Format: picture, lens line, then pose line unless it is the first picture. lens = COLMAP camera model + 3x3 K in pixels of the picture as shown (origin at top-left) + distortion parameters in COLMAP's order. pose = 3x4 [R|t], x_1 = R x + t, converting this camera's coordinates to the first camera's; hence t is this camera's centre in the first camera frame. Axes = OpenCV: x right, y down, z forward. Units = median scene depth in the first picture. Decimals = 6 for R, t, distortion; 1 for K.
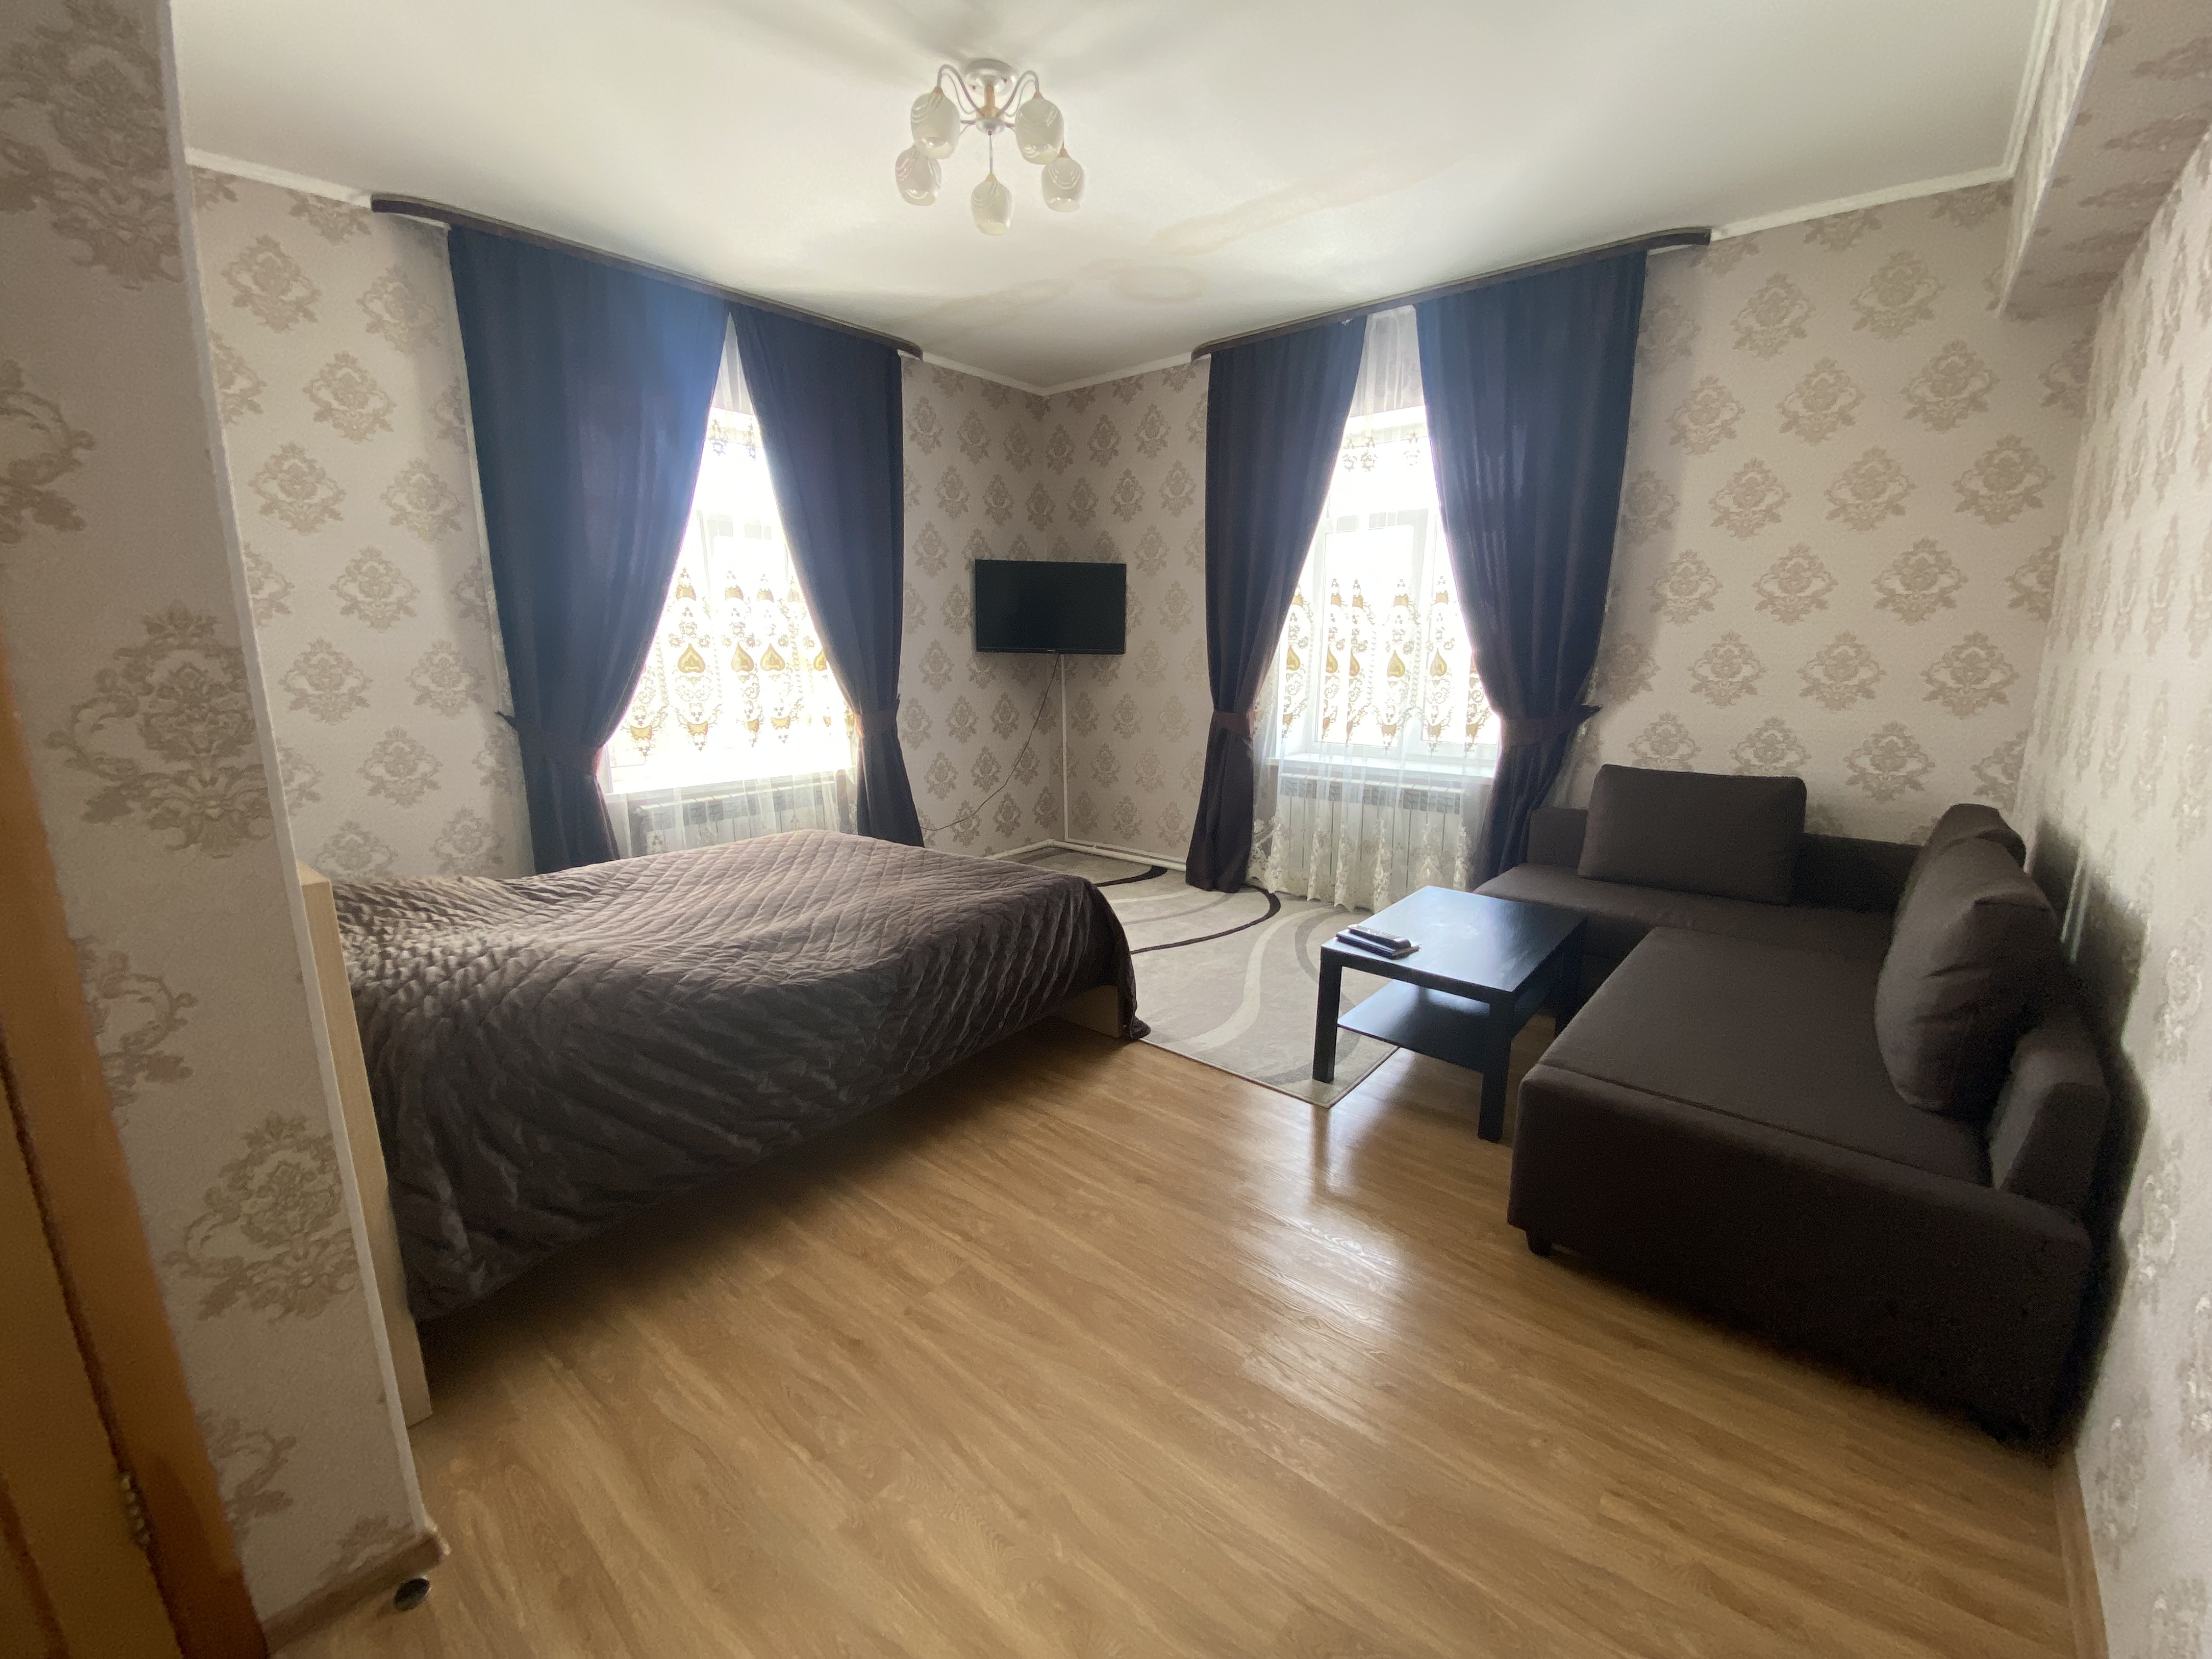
lens RADIAL K [[907.0, 0, 1111.6], [0, 907.0, 833.2], [0, 0, 1]] dist [-0.003016, -0.001385]
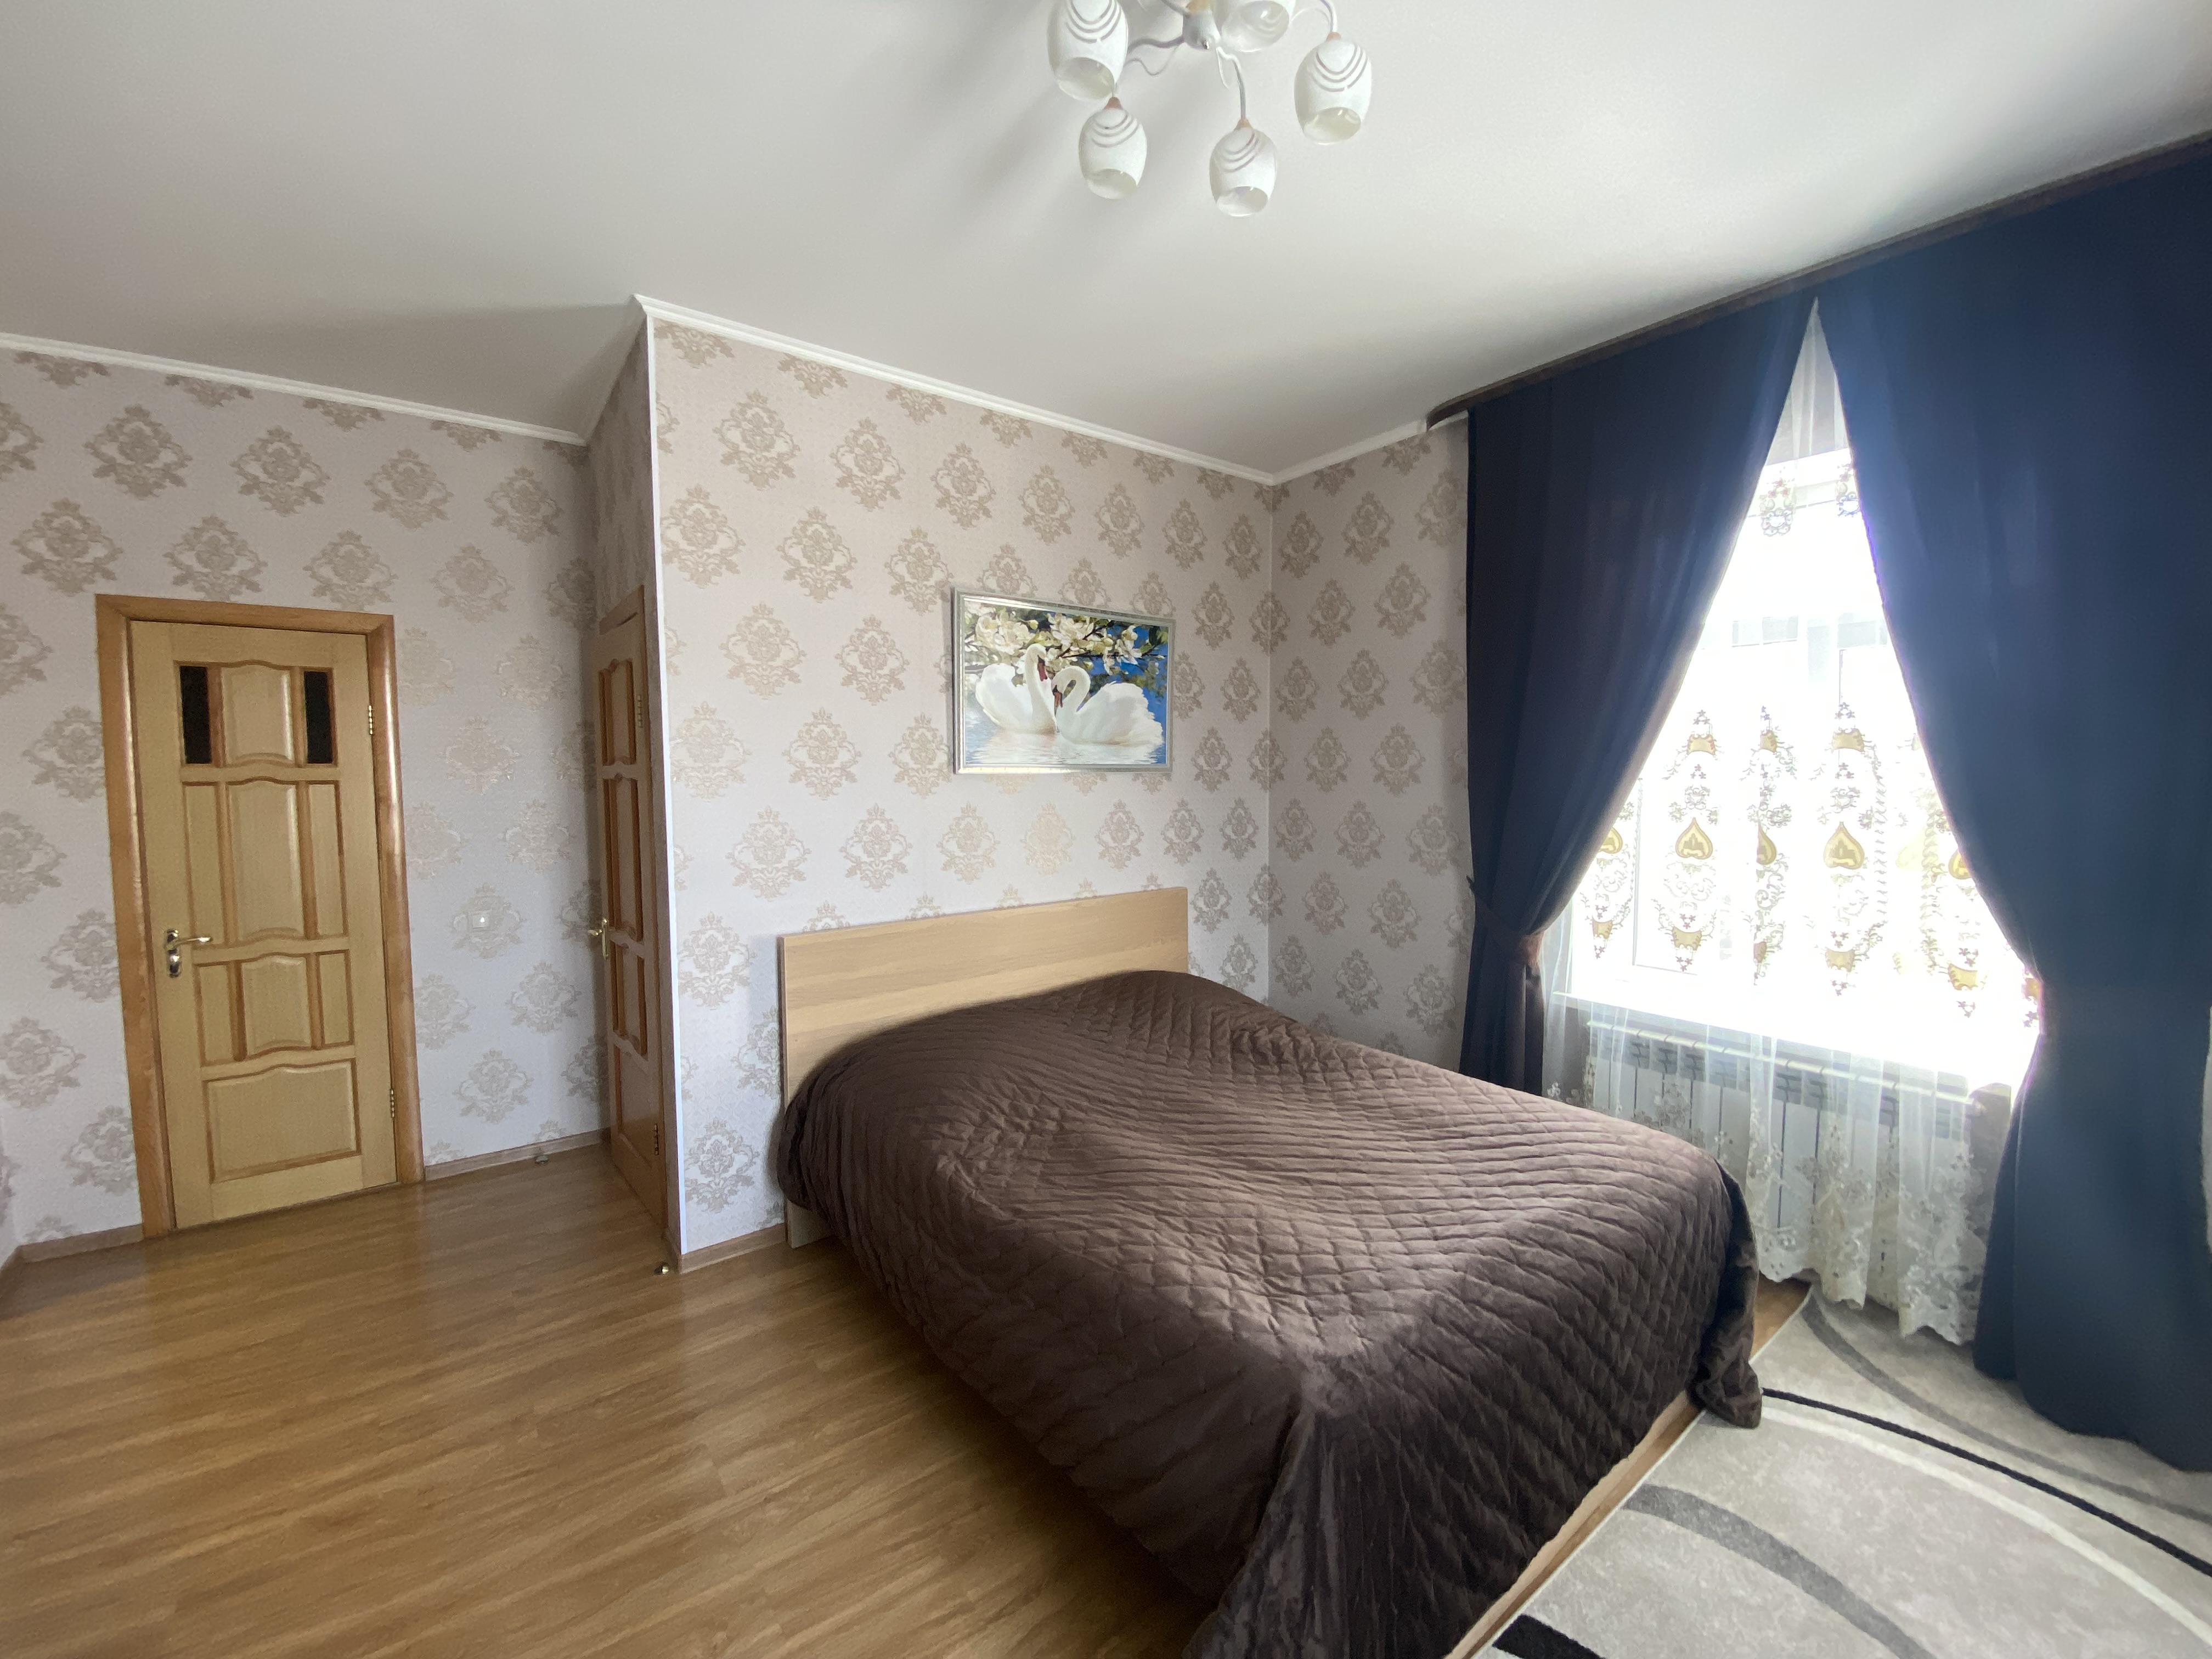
lens RADIAL K [[907.0, 0, 1109.3], [0, 907.0, 838.6], [0, 0, 1]] dist [-0.003016, -0.001385]
pose [[-0.229472, 0.074291, -0.970476, 0.349351], [-0.198262, 0.972610, 0.121334, -0.215358], [0.952909, 0.220251, -0.208457, 0.824689]]
